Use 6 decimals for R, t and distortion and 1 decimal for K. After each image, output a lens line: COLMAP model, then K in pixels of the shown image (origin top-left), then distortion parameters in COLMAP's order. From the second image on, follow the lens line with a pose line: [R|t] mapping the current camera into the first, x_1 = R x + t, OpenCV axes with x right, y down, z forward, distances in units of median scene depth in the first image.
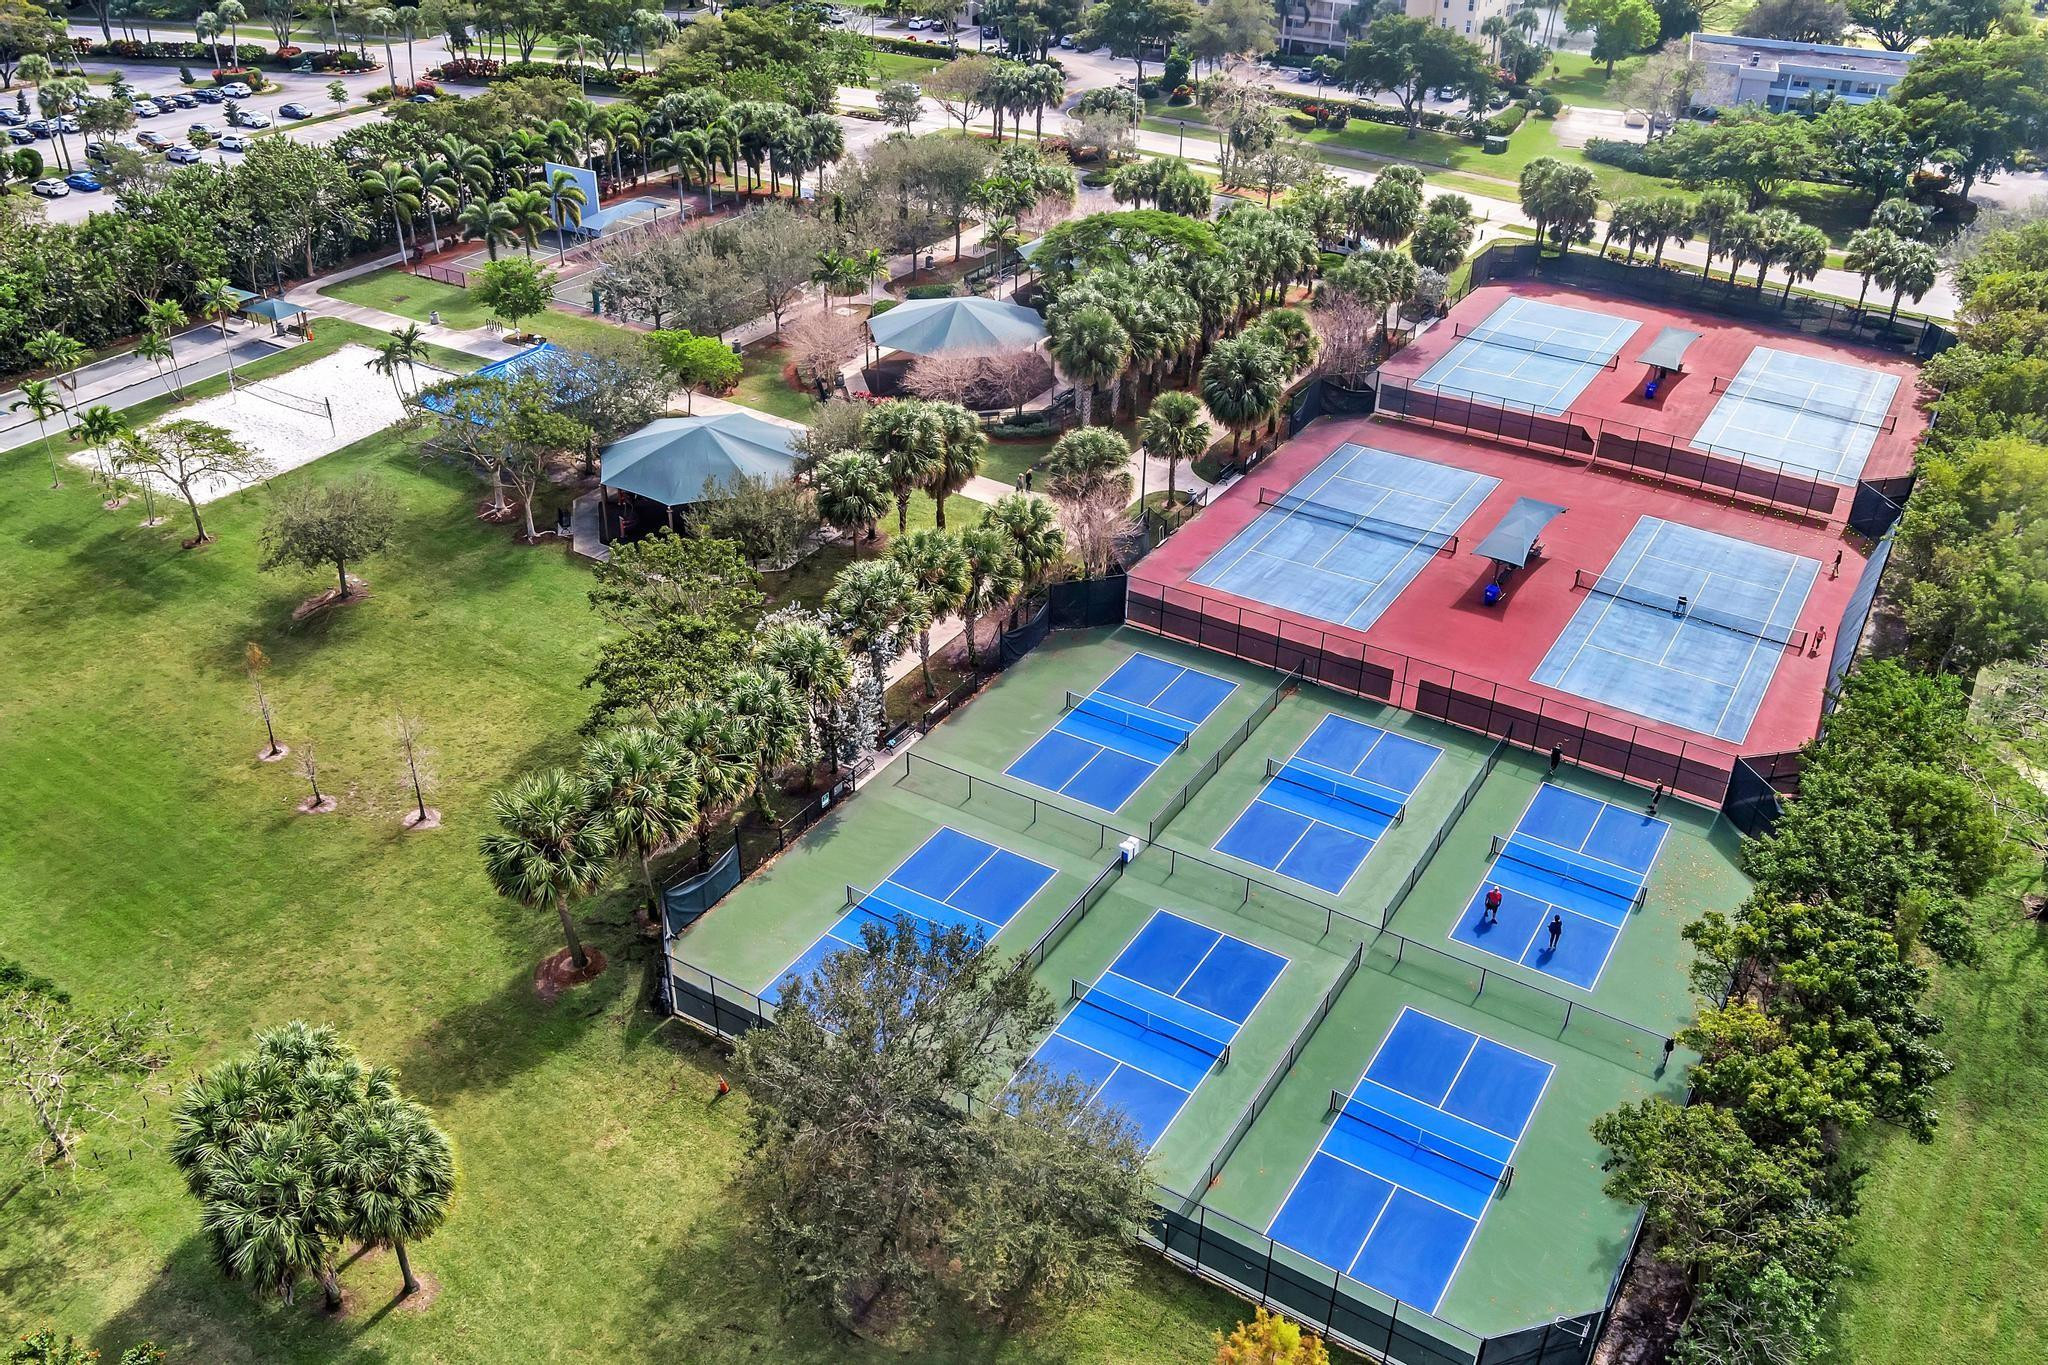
lens RADIAL K [[1655.9, 0, 1025.0], [0, 1655.9, 686.2], [0, 0, 1]] dist [-0.072386, 0.010828]
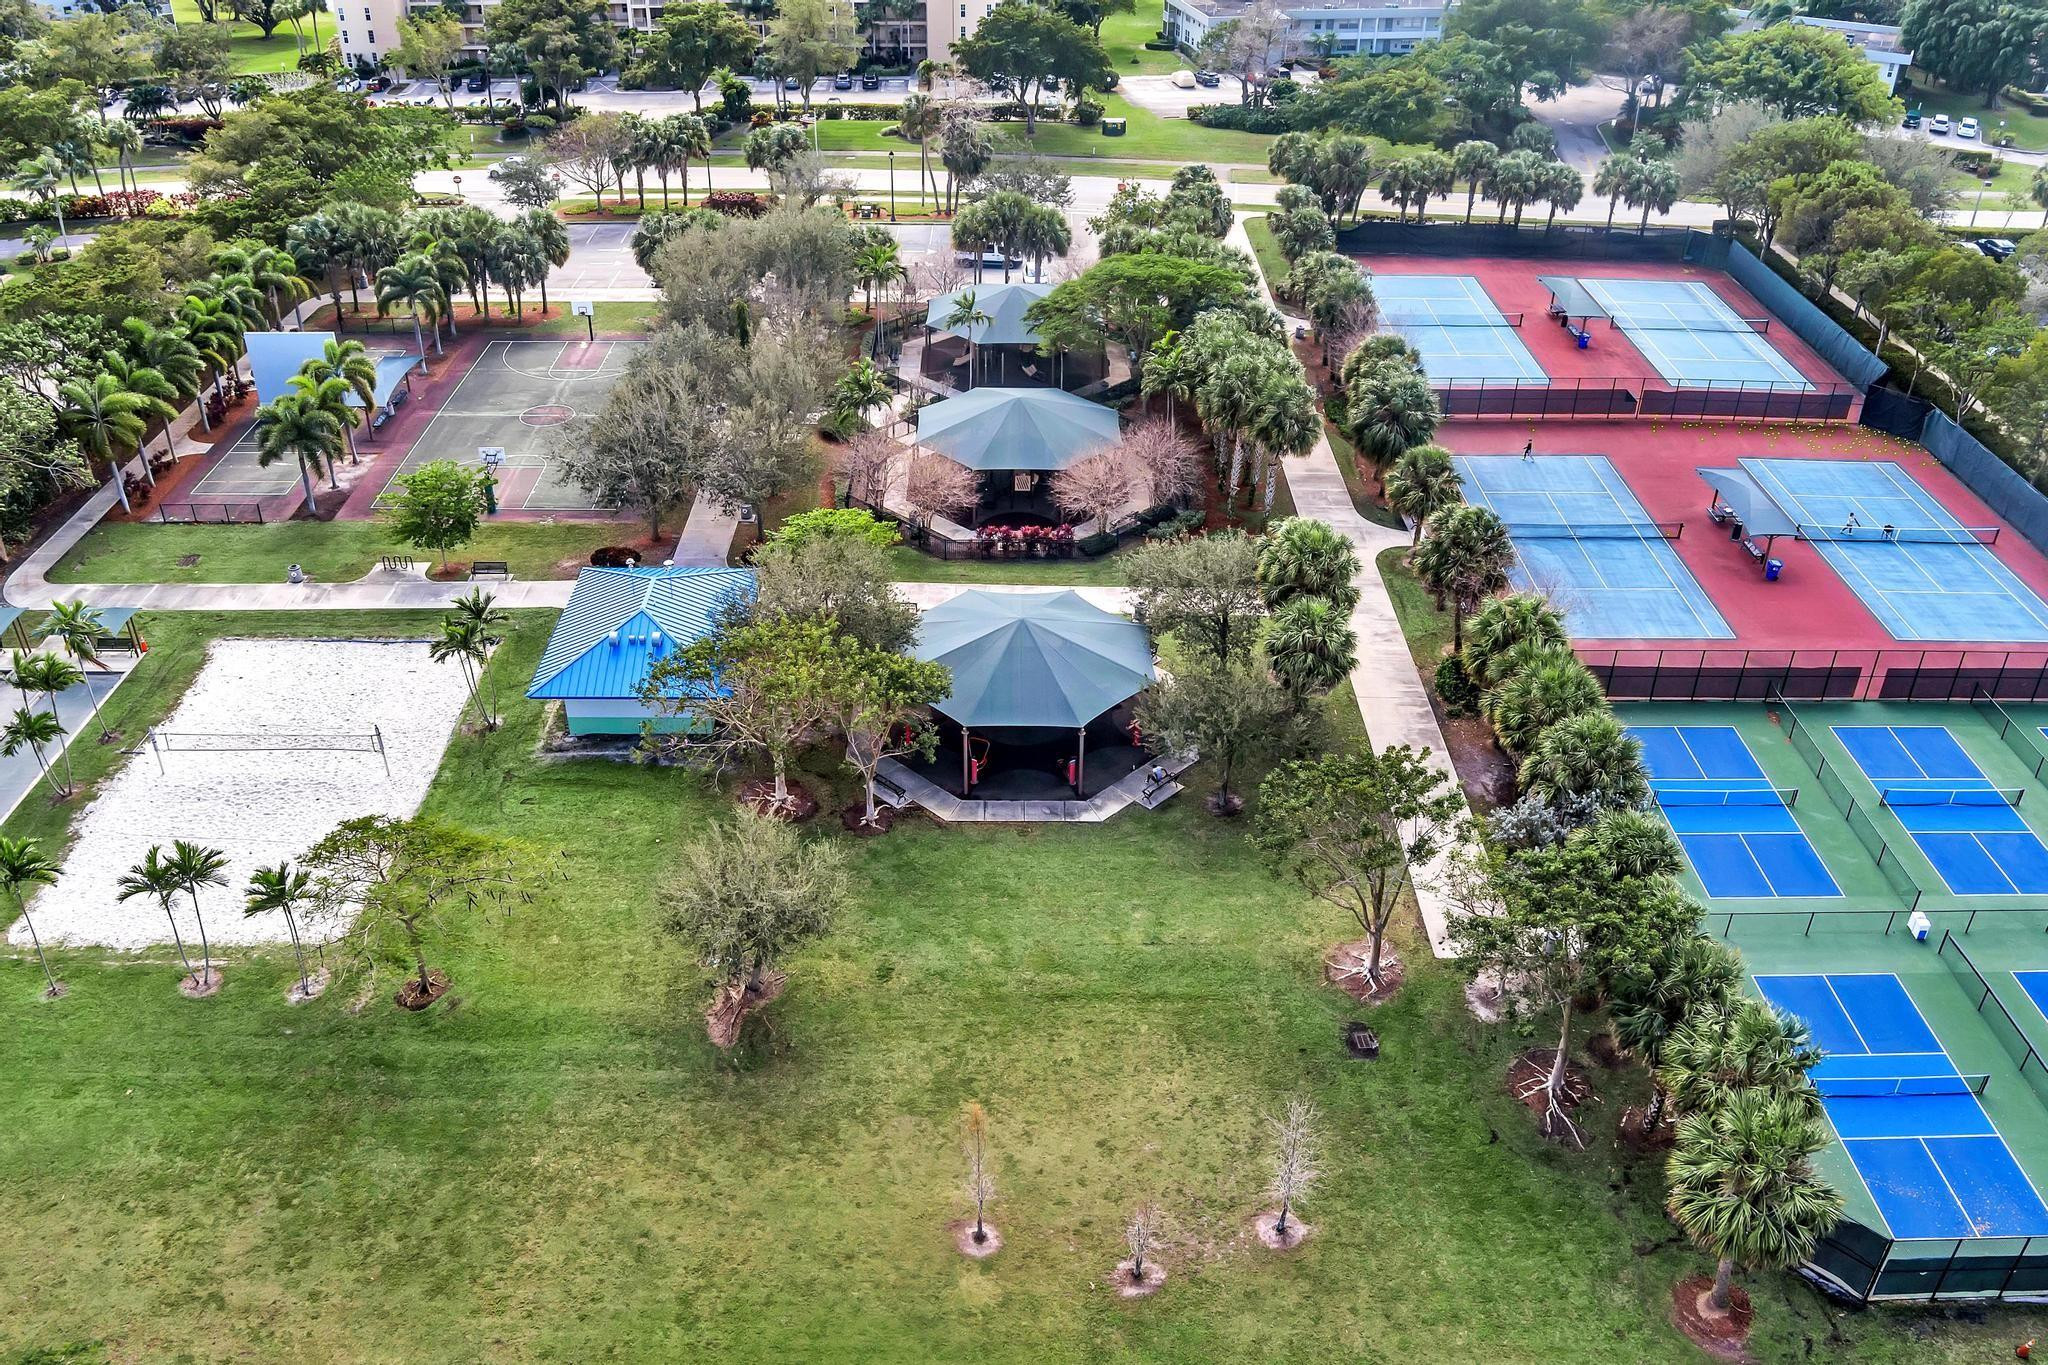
lens RADIAL K [[1655.9, 0, 1023.0], [0, 1655.9, 677.5], [0, 0, 1]] dist [-0.072386, 0.010828]
pose [[0.846320, -0.287276, 0.448570, -0.464657], [0.283591, 0.955842, 0.077093, -0.158953], [-0.450909, 0.061965, 0.890417, 0.239383]]
